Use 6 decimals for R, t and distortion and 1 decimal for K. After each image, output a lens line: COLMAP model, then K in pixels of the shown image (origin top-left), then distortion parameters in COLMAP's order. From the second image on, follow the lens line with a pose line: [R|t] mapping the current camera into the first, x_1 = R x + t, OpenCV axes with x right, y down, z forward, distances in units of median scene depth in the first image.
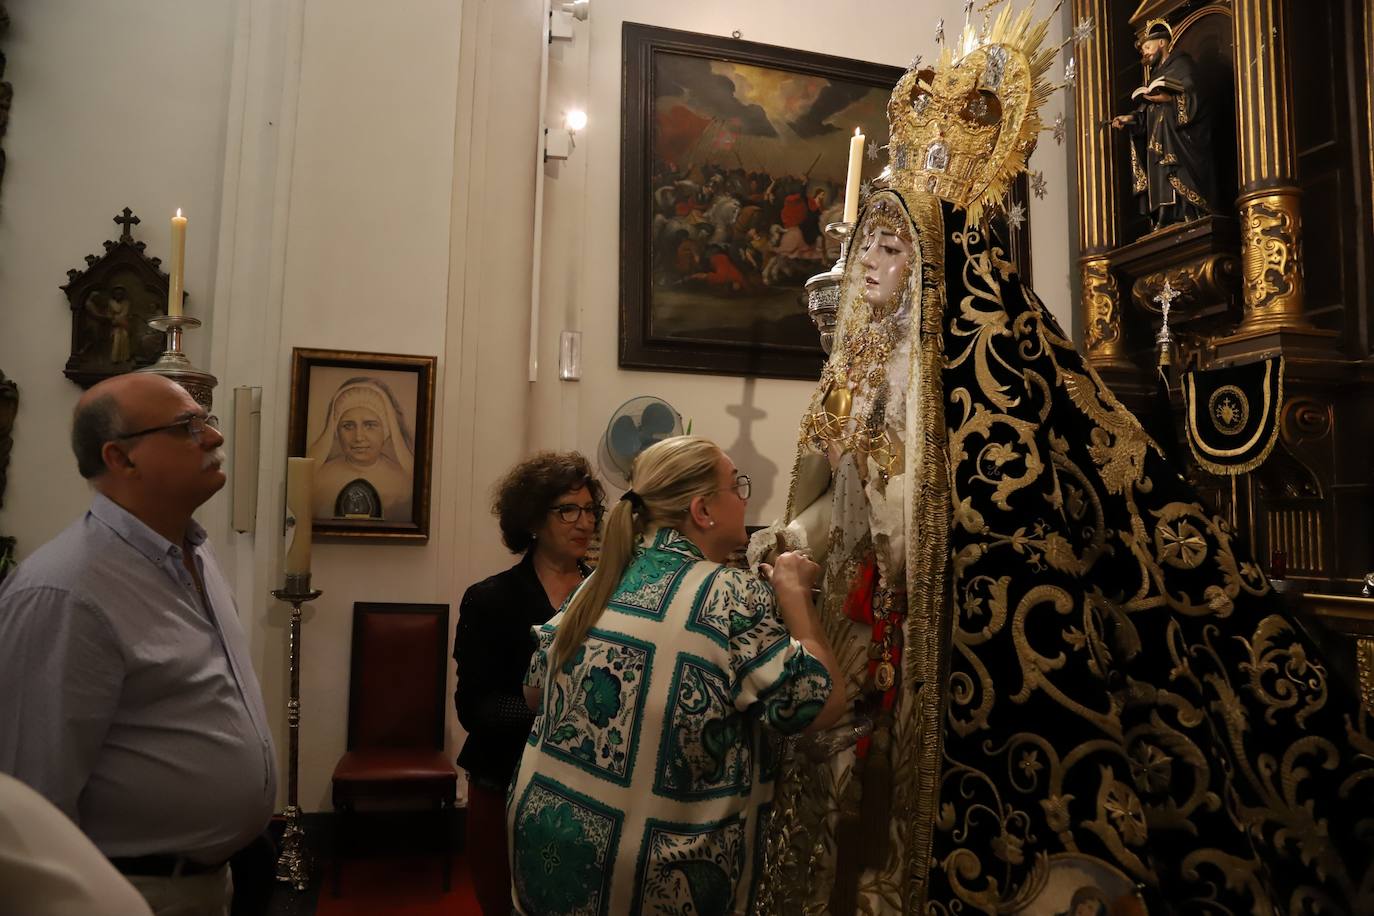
lens RADIAL K [[947.4, 0, 685.6], [0, 947.4, 462.7], [0, 0, 1]] dist [-0.121159, 0.067818]
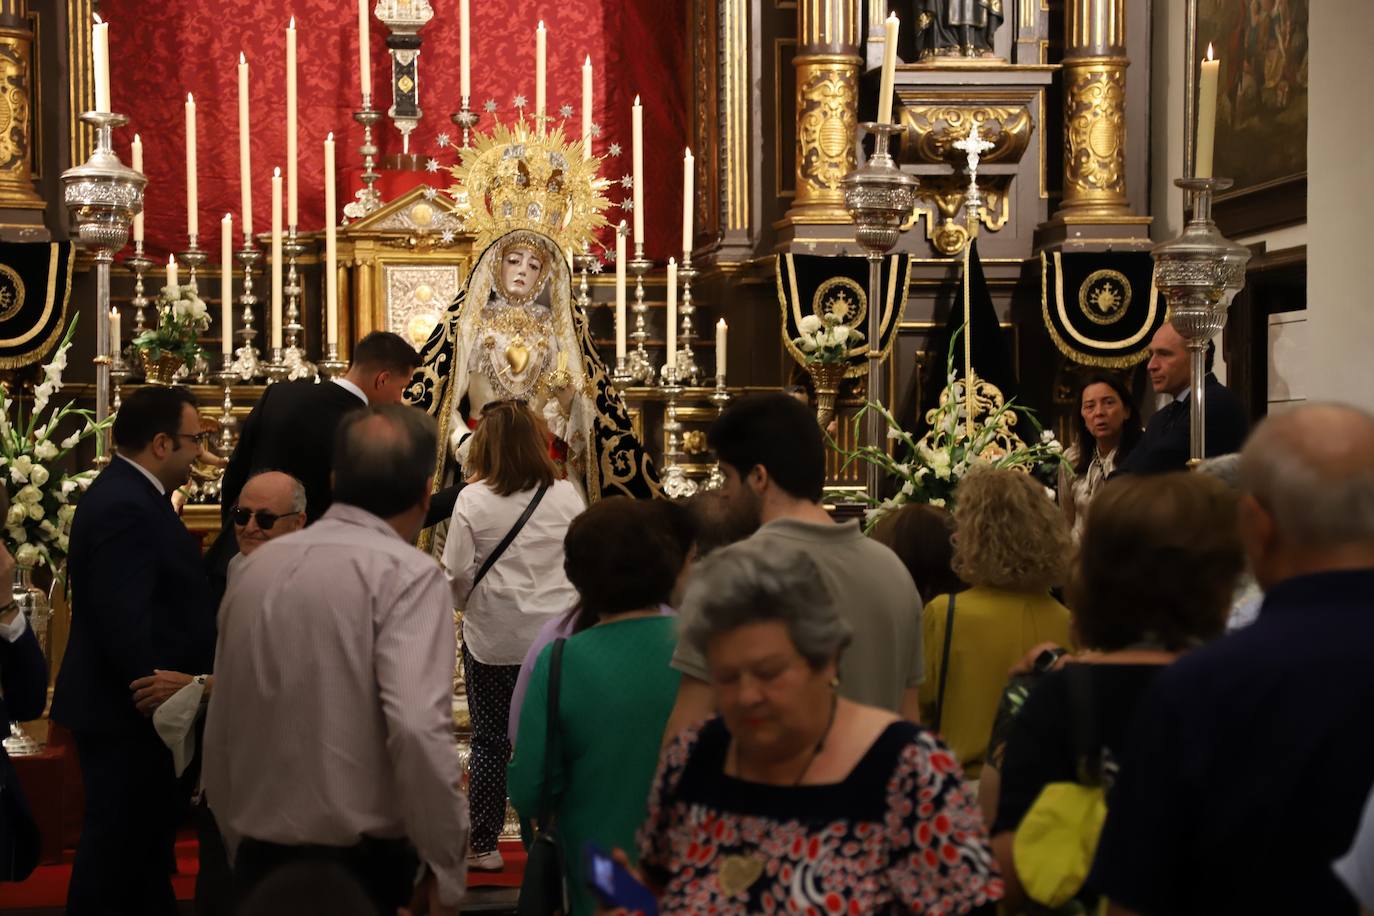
lens RADIAL K [[3300.7, 0, 679.3], [0, 3300.7, 465.0], [0, 0, 1]] dist [0.508886, -0.003138]
pose [[0.117381, -0.011421, 0.993021, -5.798854], [-0.064294, 0.997749, 0.019075, 0.003633], [-0.991003, -0.066085, 0.116383, -0.004430]]
